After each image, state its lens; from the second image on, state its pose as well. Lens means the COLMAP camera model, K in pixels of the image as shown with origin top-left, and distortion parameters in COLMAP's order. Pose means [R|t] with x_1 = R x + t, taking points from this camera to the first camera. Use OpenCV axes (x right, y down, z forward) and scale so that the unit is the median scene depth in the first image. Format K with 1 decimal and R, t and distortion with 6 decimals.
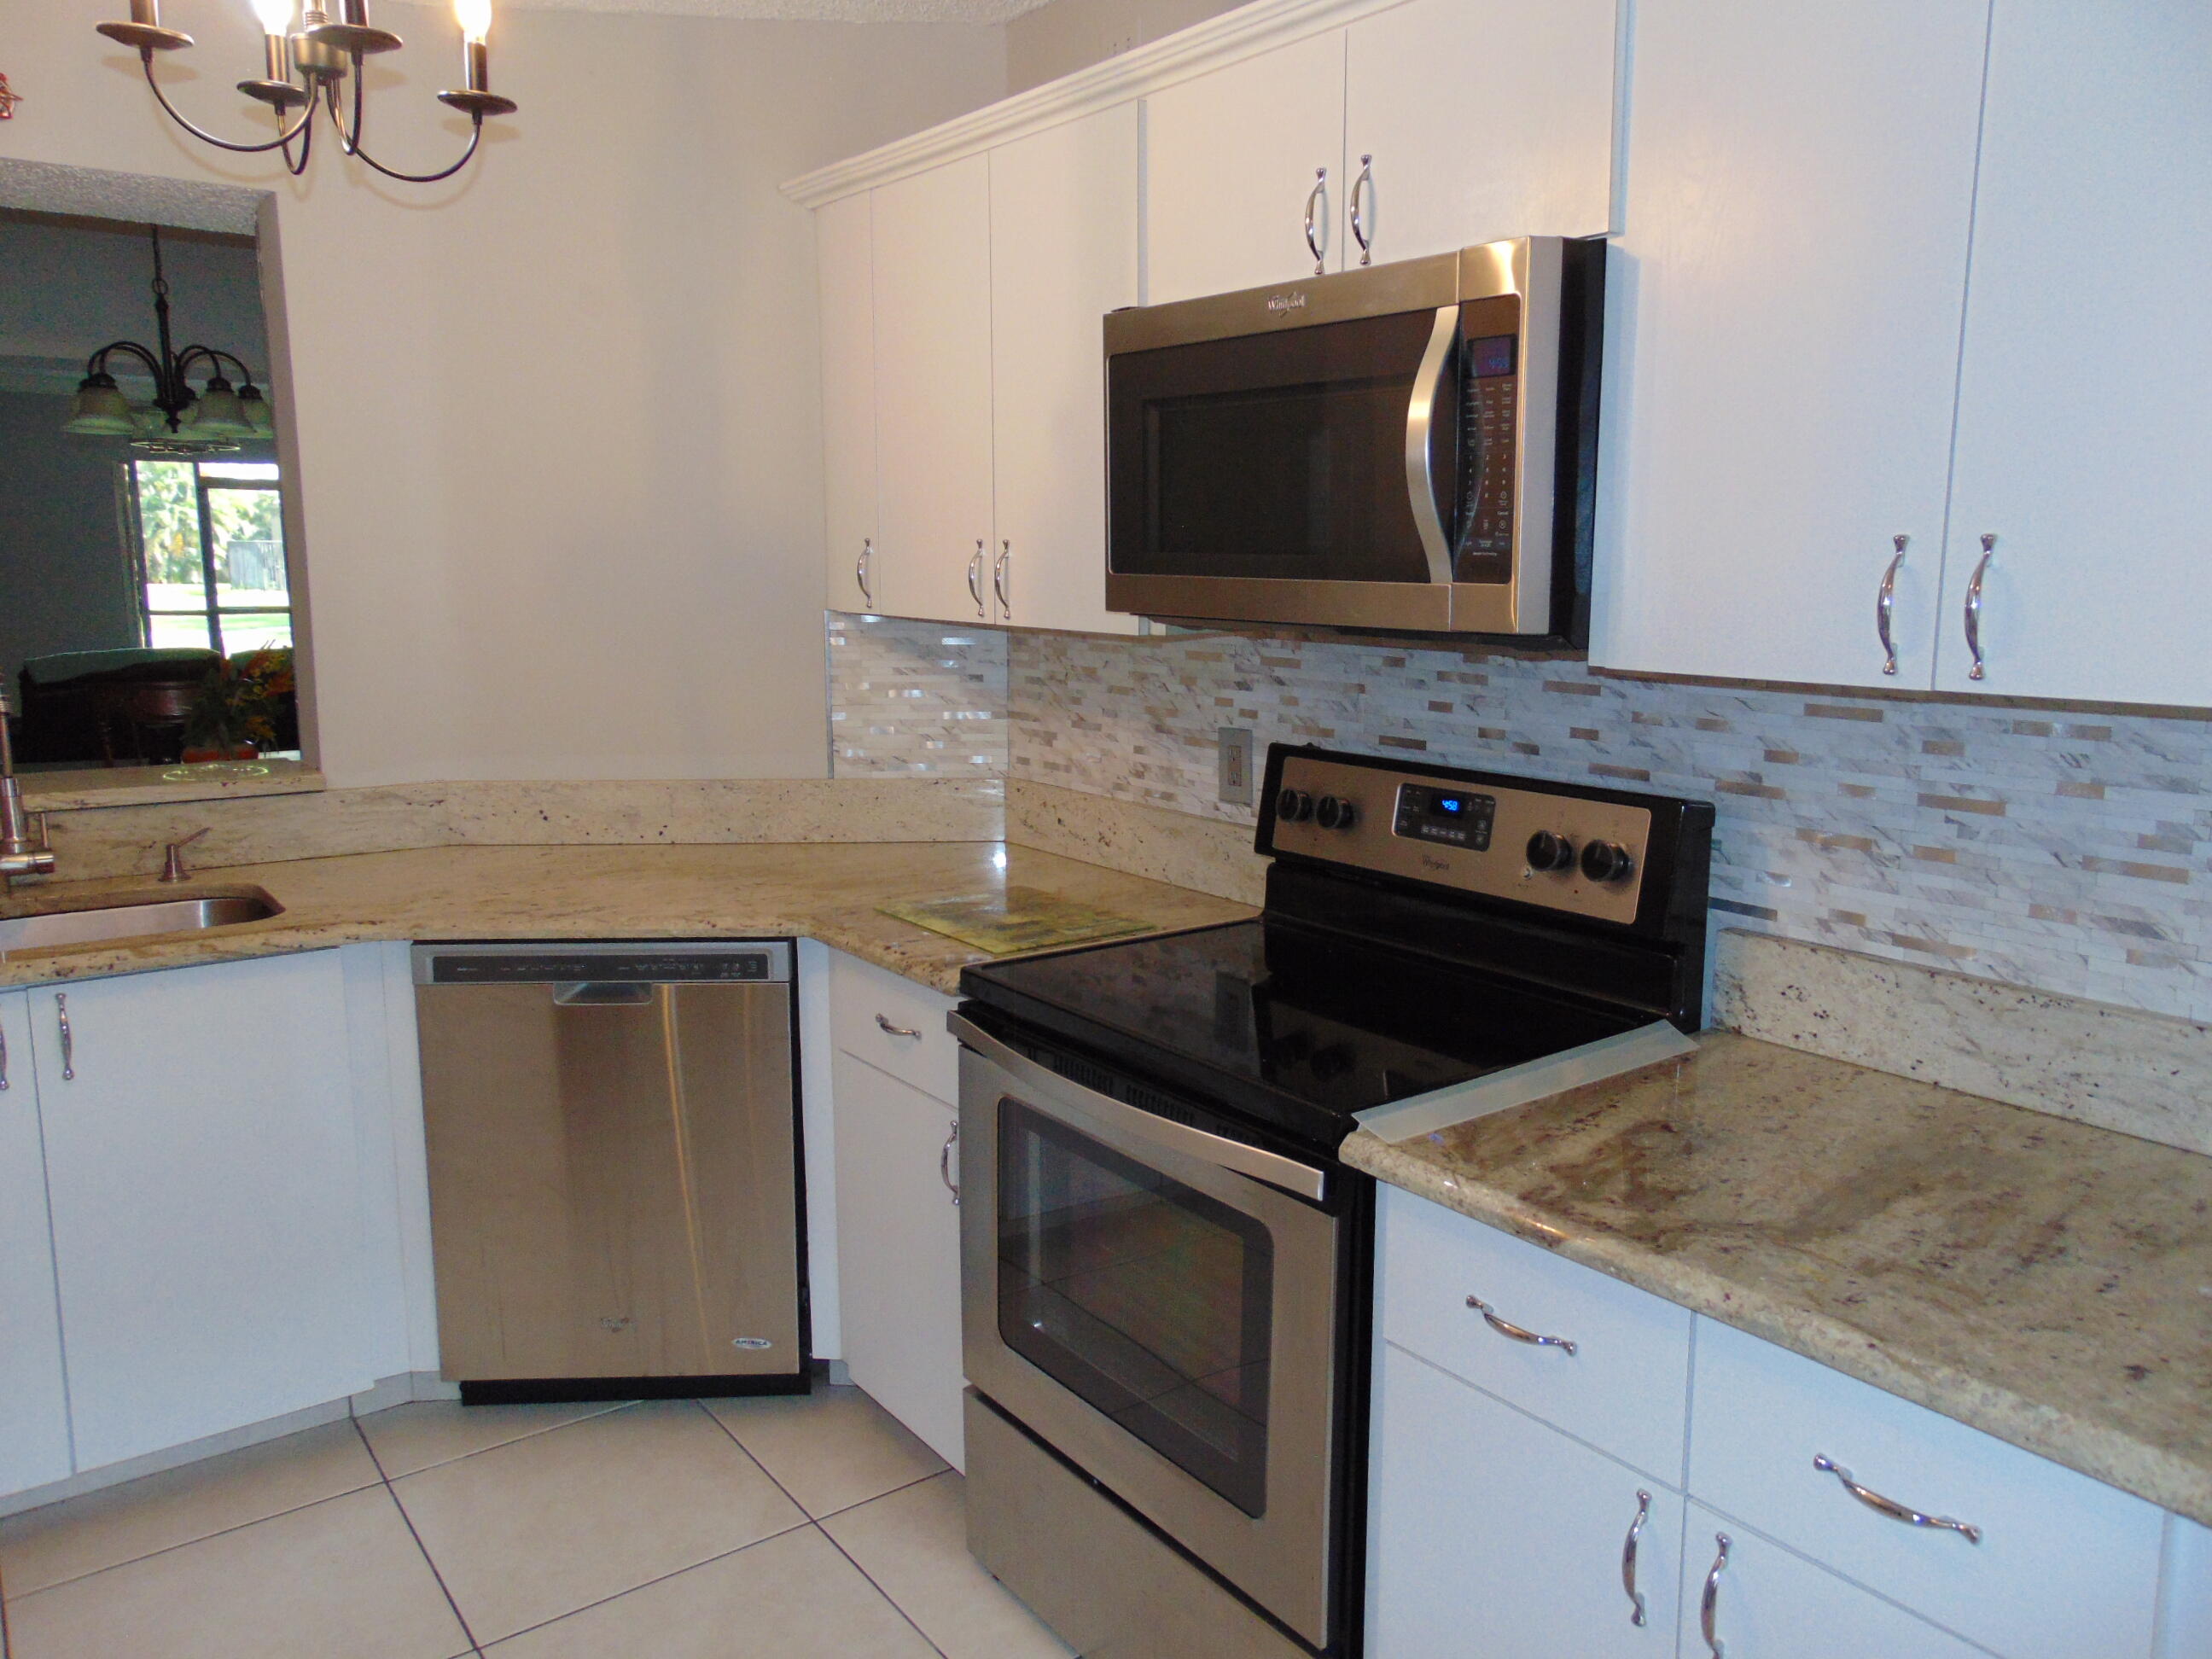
lens RADIAL K [[1645.6, 0, 1101.3], [0, 1645.6, 842.3], [0, 0, 1]] dist [-0.016027, 0.054153]
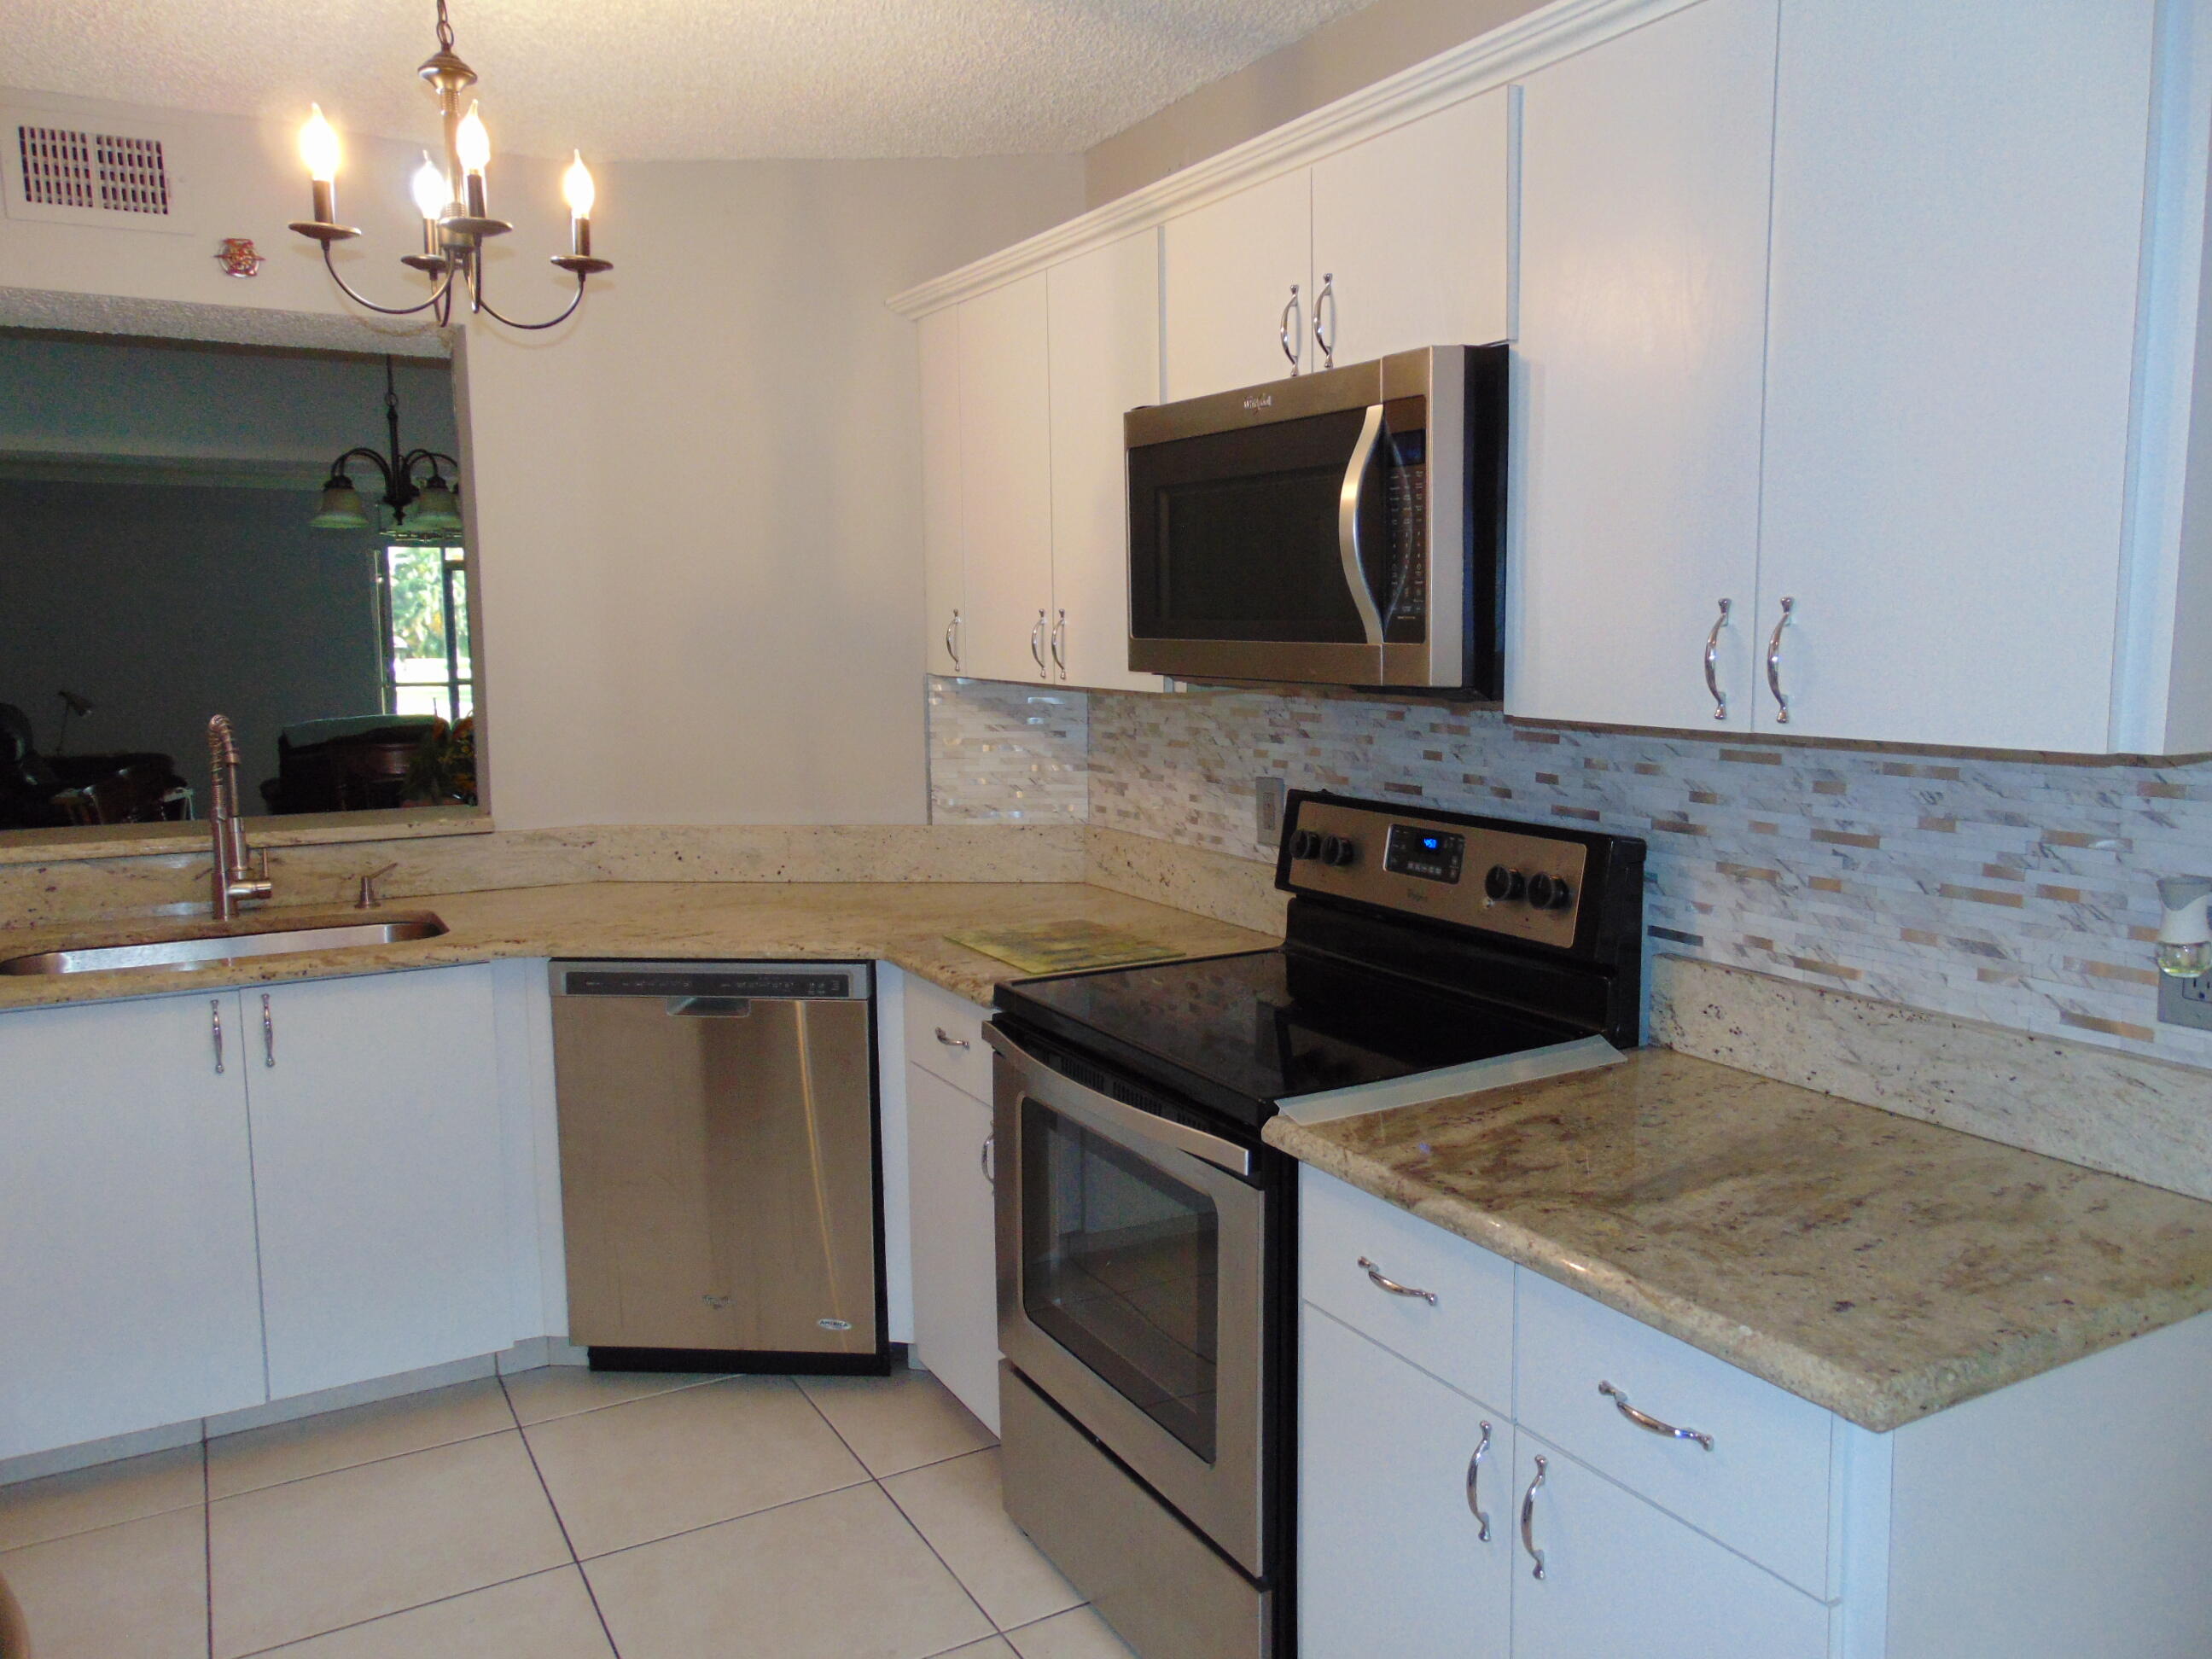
lens RADIAL K [[1645.6, 0, 1103.8], [0, 1645.6, 848.6], [0, 0, 1]] dist [-0.016027, 0.054153]
pose [[0.992334, 0.006473, -0.123414, 0.133085], [-0.010944, 0.999307, -0.035589, 0.023100], [0.123098, 0.036666, 0.991717, -0.127495]]
